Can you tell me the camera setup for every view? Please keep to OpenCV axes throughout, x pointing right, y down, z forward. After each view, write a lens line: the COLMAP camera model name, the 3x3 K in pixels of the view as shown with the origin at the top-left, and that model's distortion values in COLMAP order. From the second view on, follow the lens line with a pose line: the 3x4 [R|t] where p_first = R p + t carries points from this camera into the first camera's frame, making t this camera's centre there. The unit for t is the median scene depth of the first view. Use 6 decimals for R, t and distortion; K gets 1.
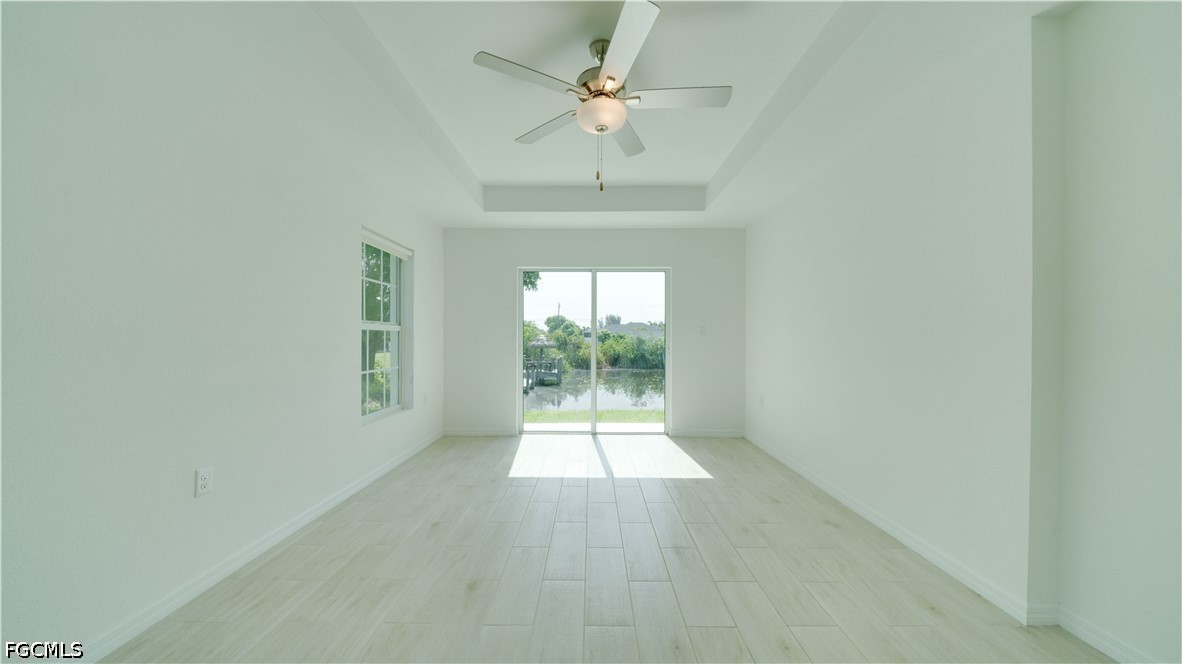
lens RADIAL K [[407.1, 0, 586.6], [0, 407.1, 337.7], [0, 0, 1]] dist [-0.006099, -0.000109]
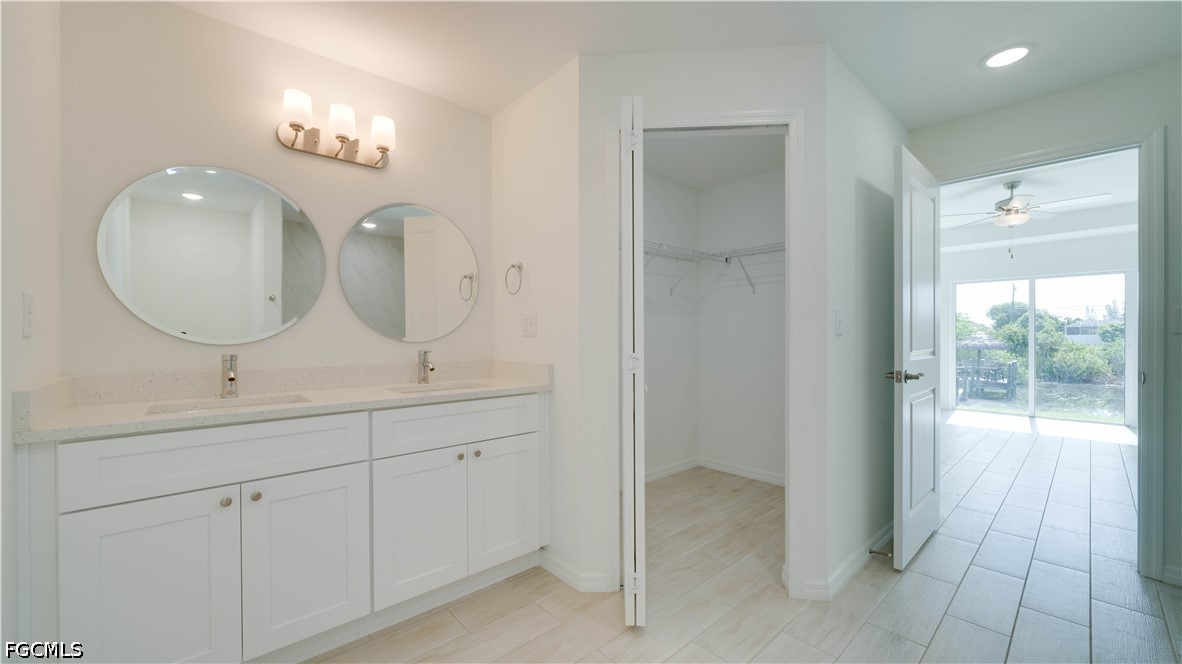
lens RADIAL K [[461.8, 0, 589.3], [0, 461.8, 340.0], [0, 0, 1]] dist [-0.000361, -0.000045]
pose [[0.686831, -0.000217, -0.726817, 0.109066], [0.005300, 0.999975, 0.004710, -0.000230], [0.726798, -0.007087, 0.686815, -0.845780]]
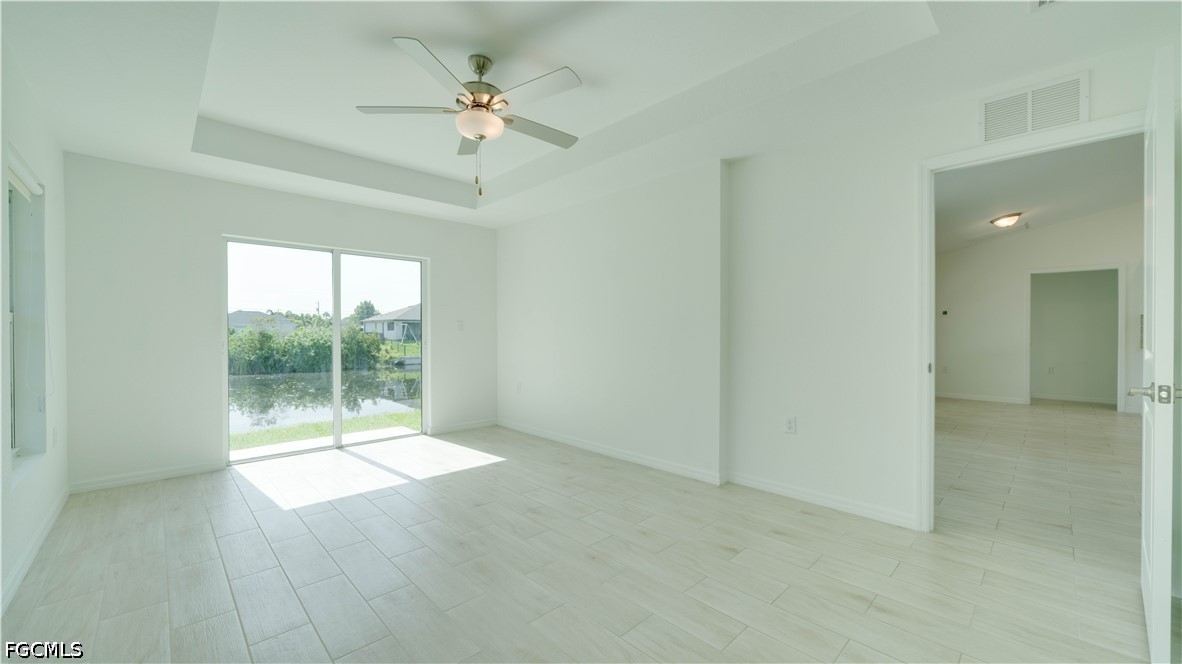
lens RADIAL K [[454.1, 0, 592.5], [0, 454.1, 336.5], [0, 0, 1]] dist [0.000000, -0.000161]
pose [[0.712466, -0.009286, 0.701645, -0.261351], [0.002019, 0.999935, 0.011183, -0.001266], [-0.701704, -0.006551, 0.712439, -0.027482]]
